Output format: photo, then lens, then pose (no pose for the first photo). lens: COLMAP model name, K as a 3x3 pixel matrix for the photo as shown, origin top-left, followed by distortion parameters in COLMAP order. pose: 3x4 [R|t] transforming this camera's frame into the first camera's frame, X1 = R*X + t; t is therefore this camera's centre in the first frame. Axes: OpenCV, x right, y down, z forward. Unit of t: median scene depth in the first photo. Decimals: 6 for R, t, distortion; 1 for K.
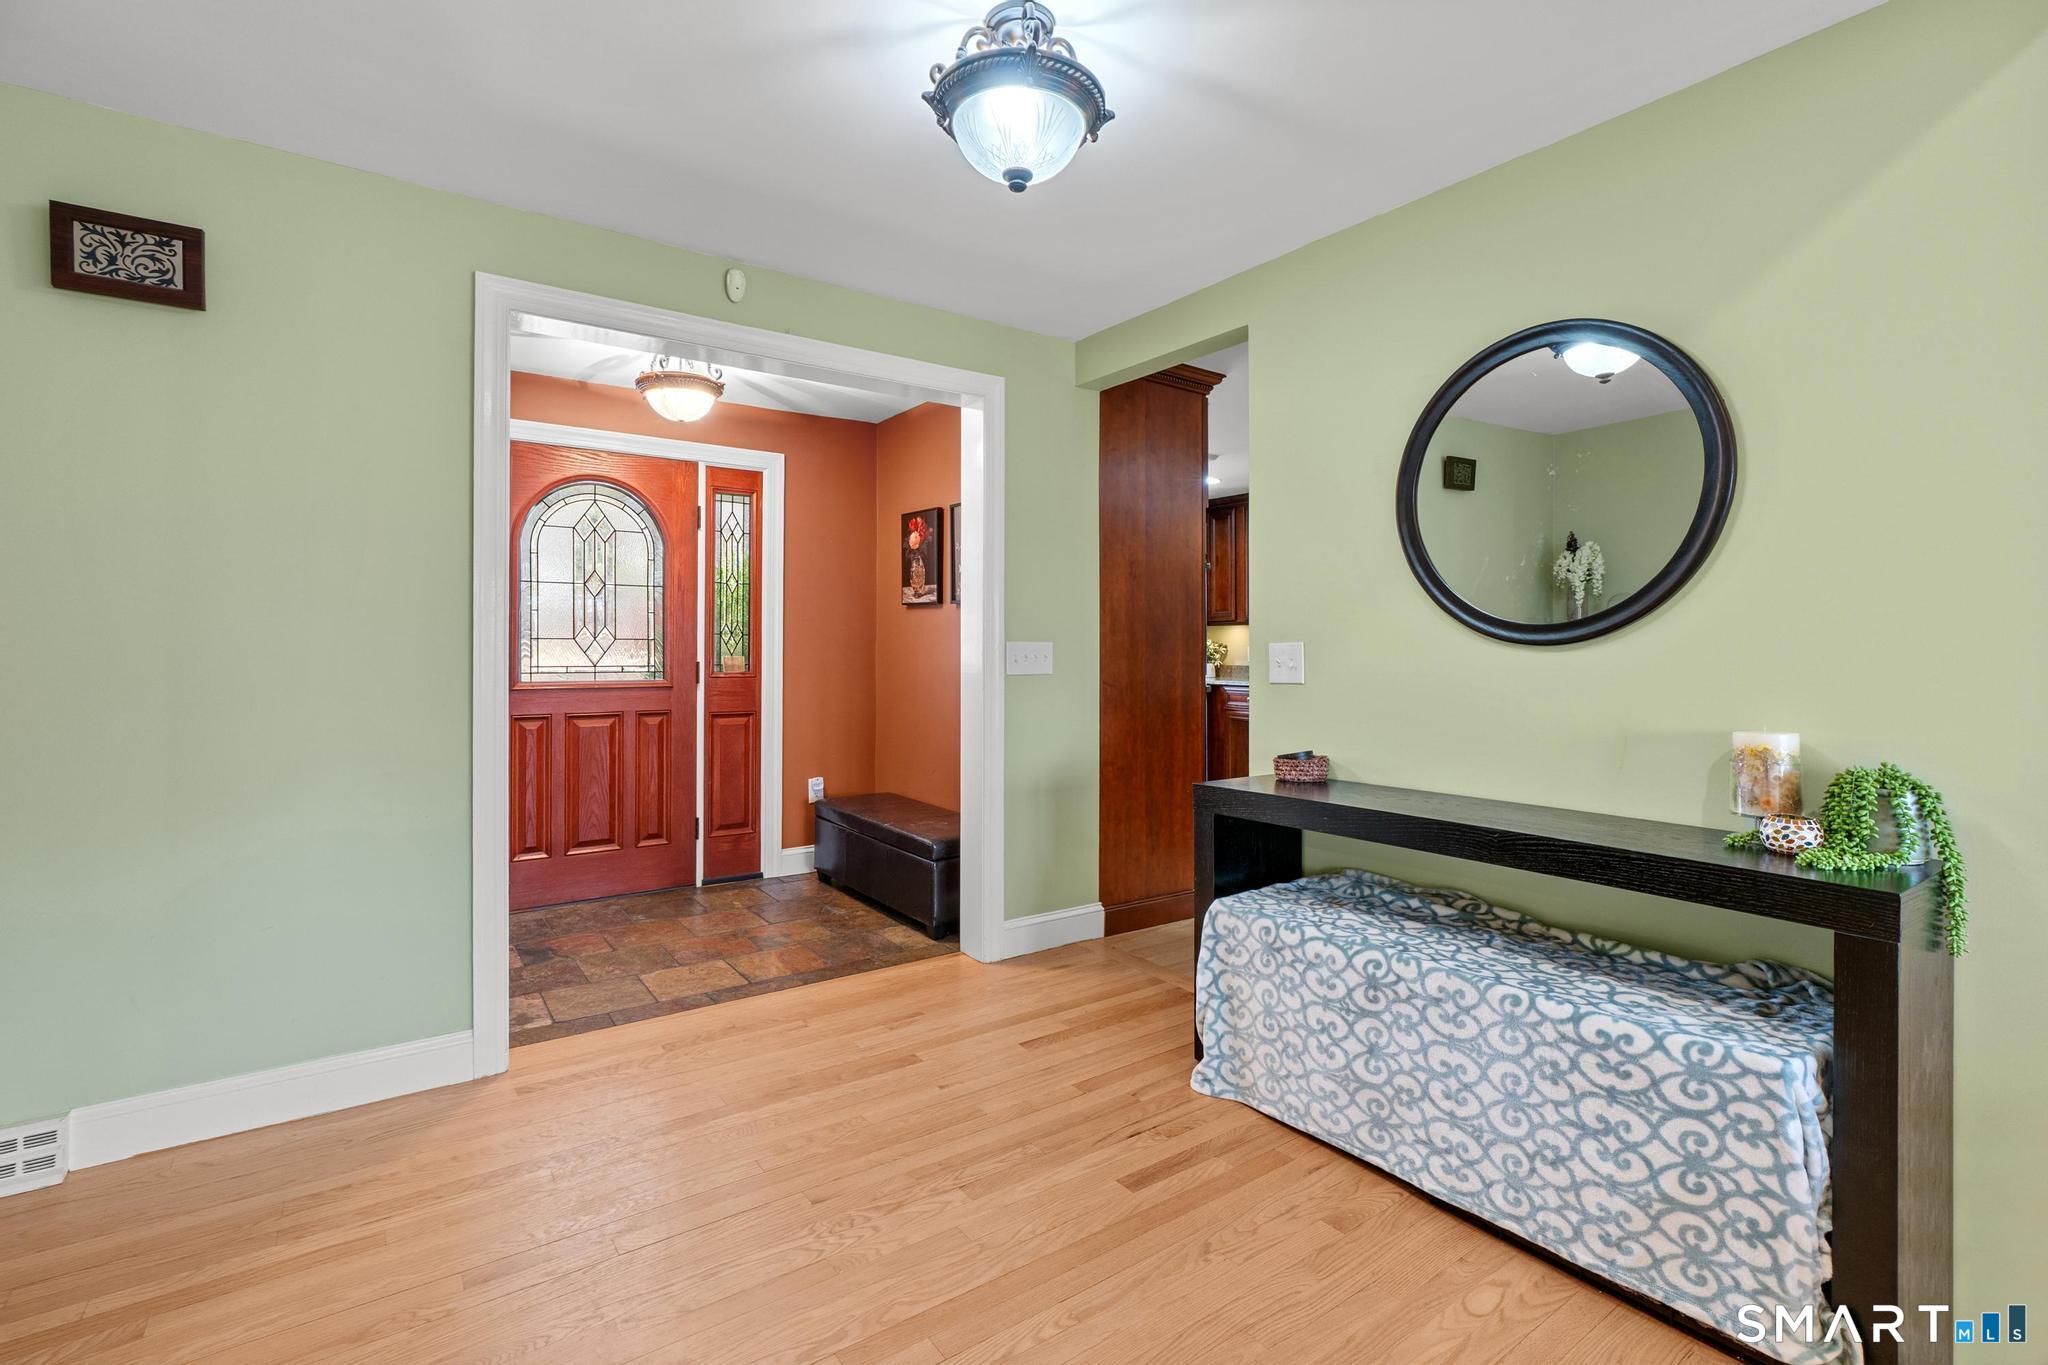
lens RADIAL K [[925.8, 0, 1007.4], [0, 925.8, 643.5], [0, 0, 1]] dist [-0.005072, -0.000506]
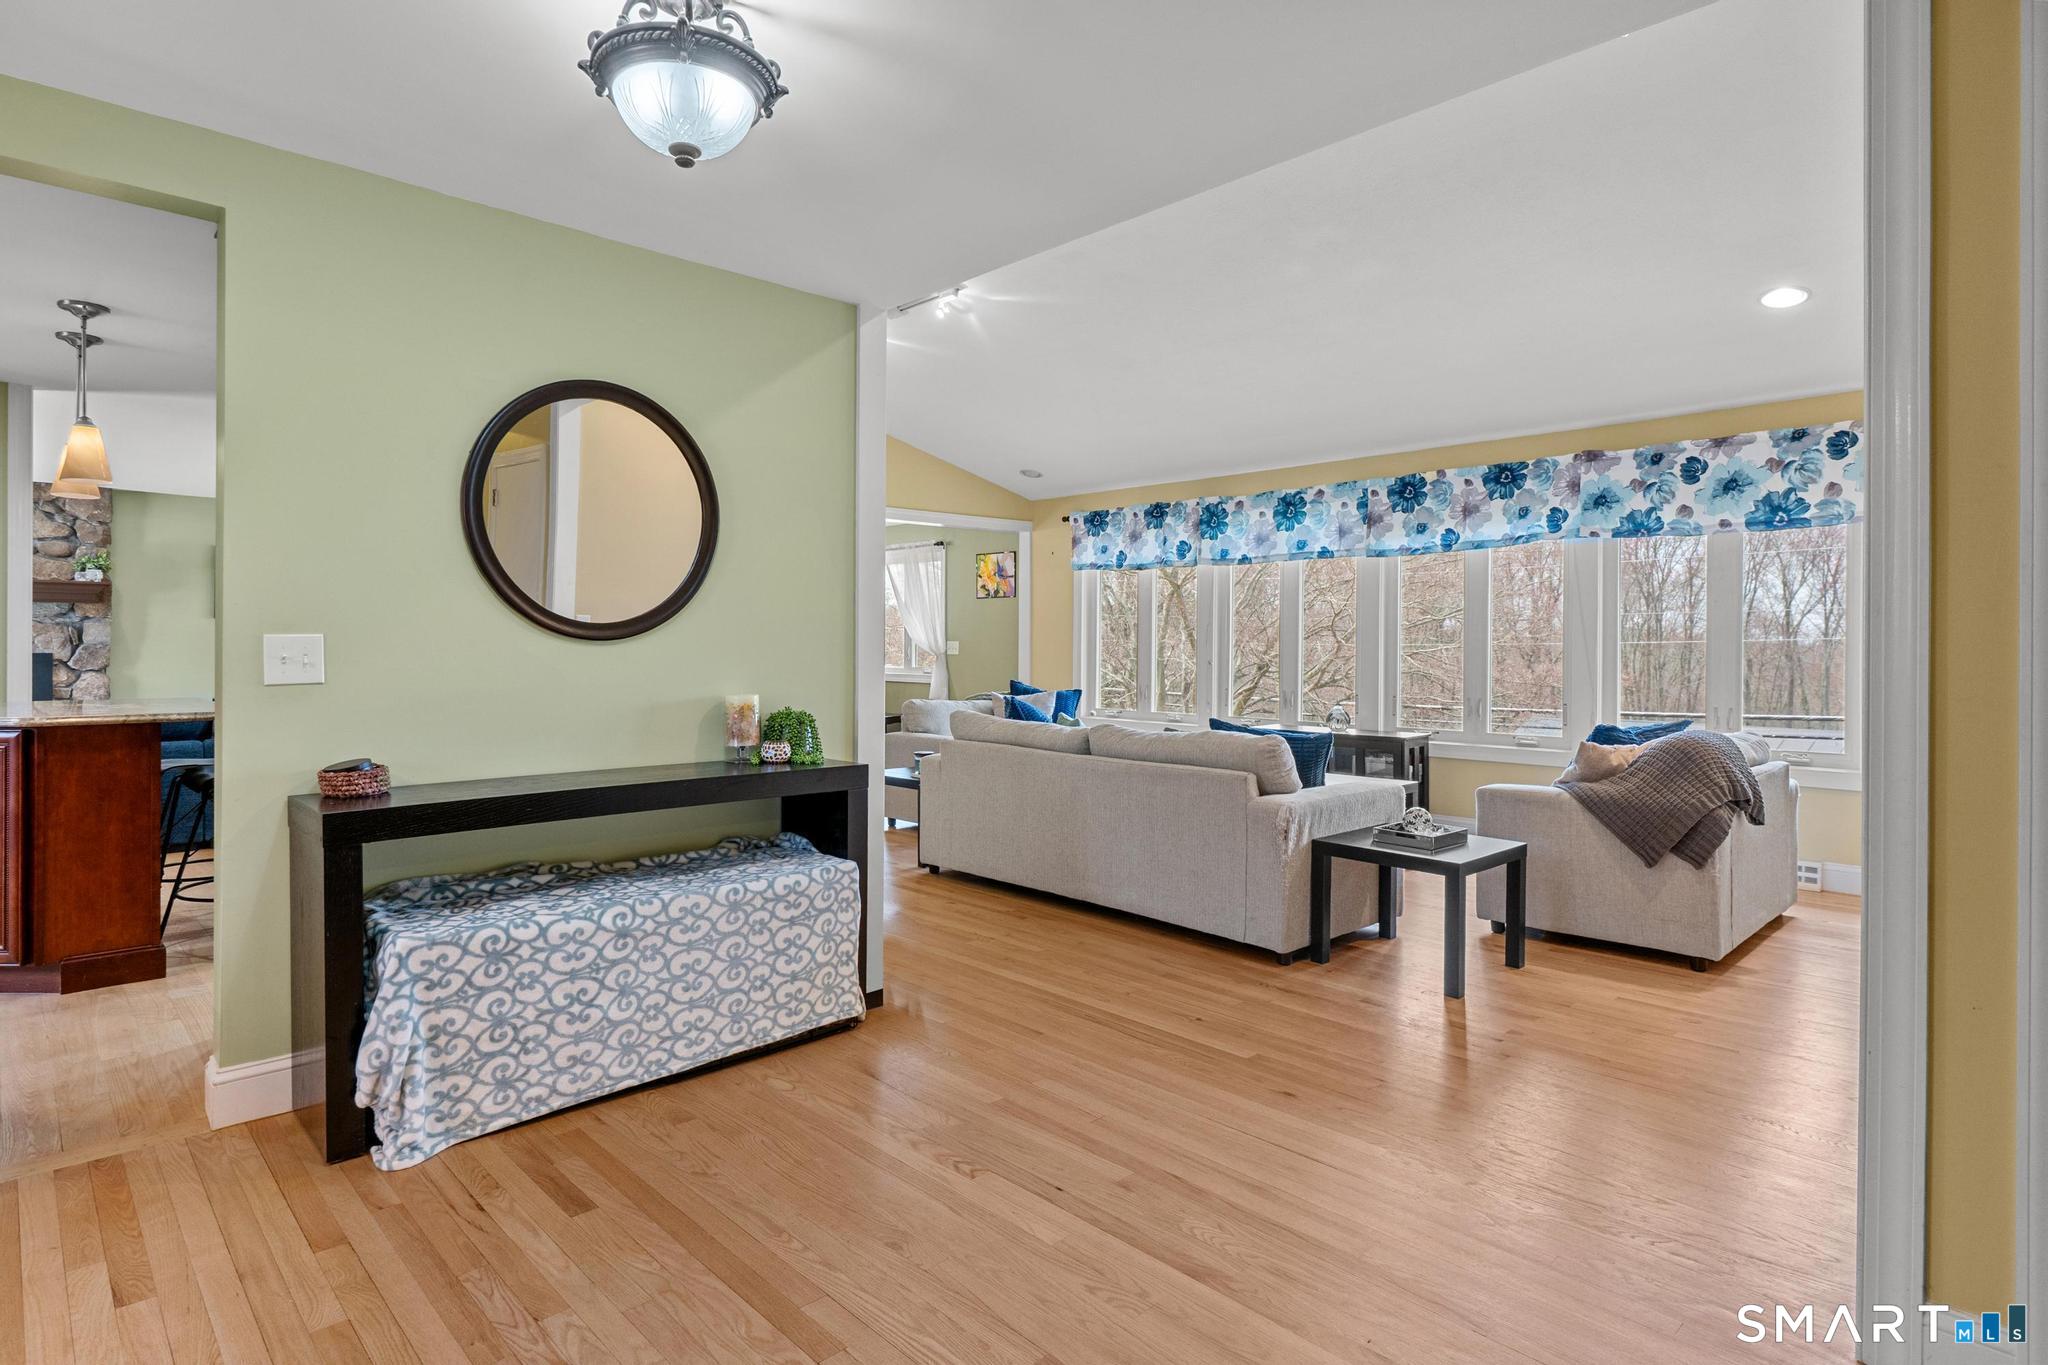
lens RADIAL K [[1075.4, 0, 992.6], [0, 1075.4, 645.9], [0, 0, 1]] dist [-0.007879, -0.001537]
pose [[-0.135722, -0.002264, 0.990744, -1.044898], [-0.011534, 0.999933, 0.000705, 0.002945], [-0.990680, -0.011331, -0.135739, 0.765703]]
